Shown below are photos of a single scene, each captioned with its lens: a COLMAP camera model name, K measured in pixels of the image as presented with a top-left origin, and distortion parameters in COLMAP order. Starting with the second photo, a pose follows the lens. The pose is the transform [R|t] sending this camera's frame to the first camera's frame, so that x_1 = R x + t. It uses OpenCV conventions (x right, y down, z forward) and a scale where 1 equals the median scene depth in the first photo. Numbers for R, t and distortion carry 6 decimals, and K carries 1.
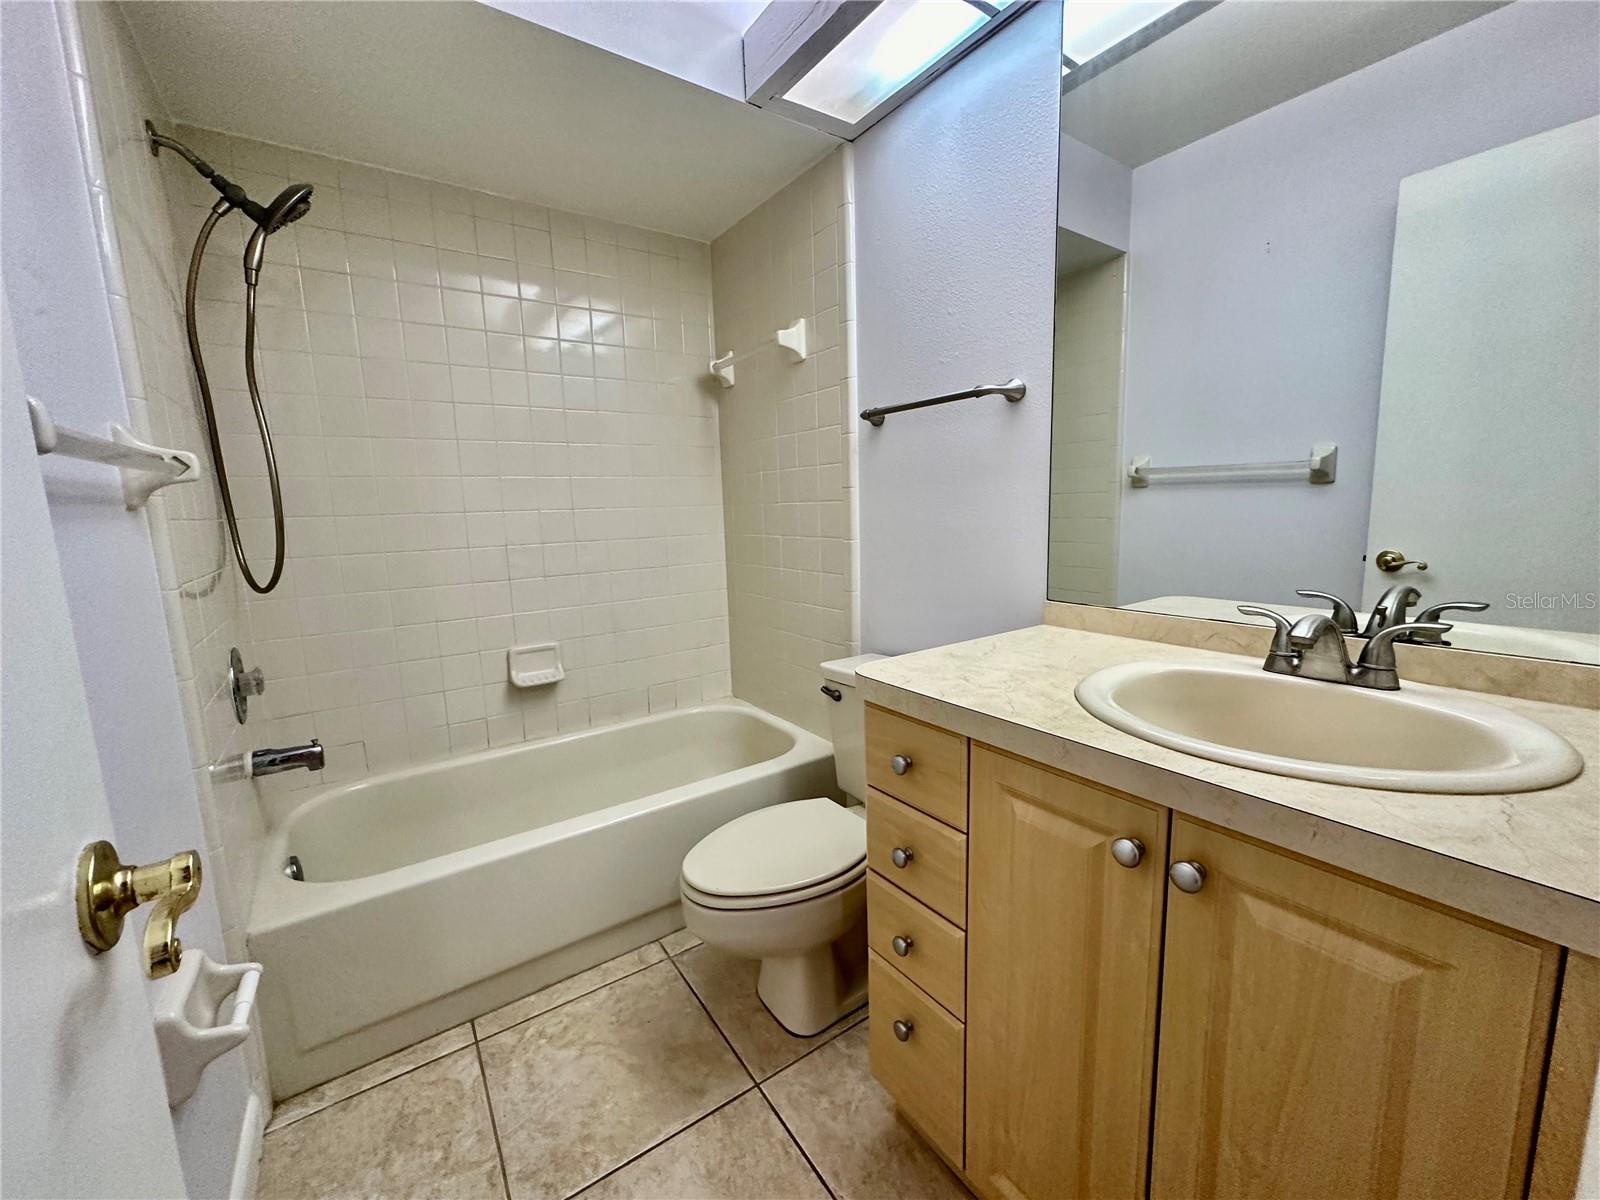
lens RADIAL K [[639.8, 0, 802.3], [0, 639.8, 598.5], [0, 0, 1]] dist [-0.004906, 0.000862]
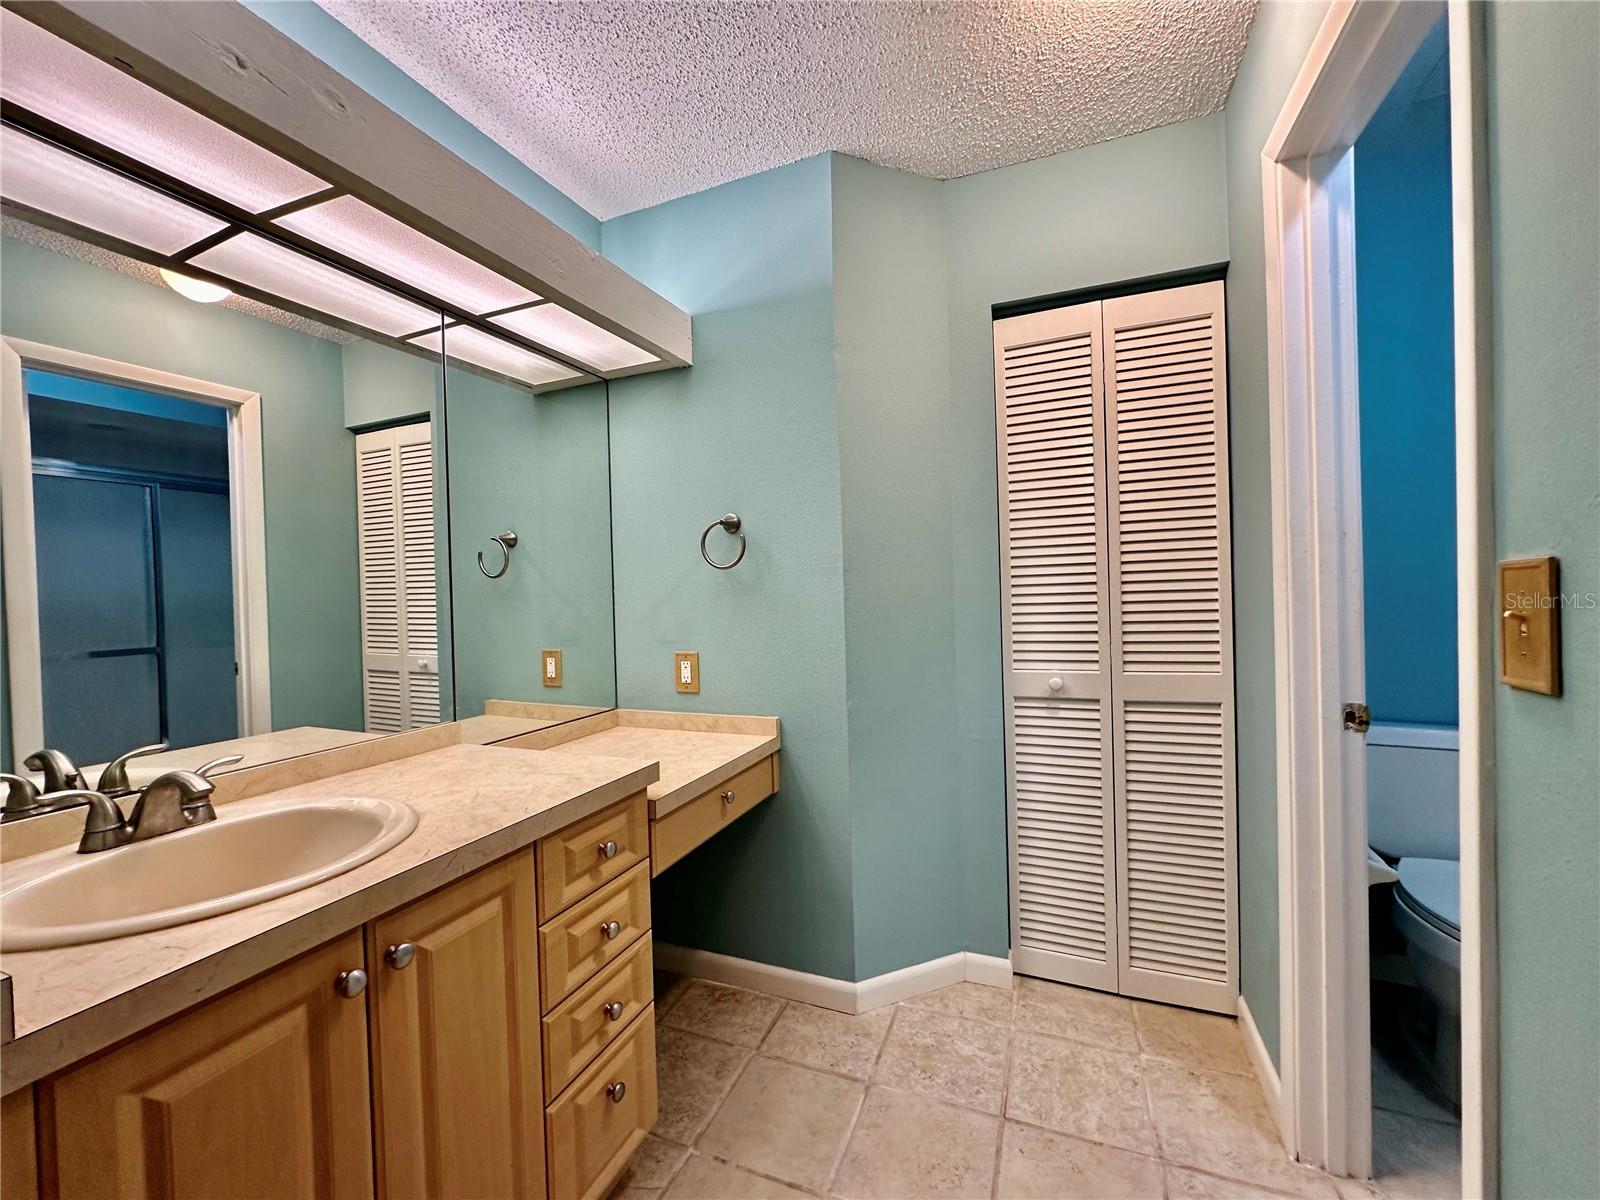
lens RADIAL K [[639.8, 0, 802.3], [0, 639.8, 598.5], [0, 0, 1]] dist [-0.004906, 0.000862]
pose [[-0.530228, 0.035845, 0.847097, -0.686246], [0.154240, 0.986513, 0.054800, -0.159409], [-0.833707, 0.159713, -0.528605, 0.646589]]
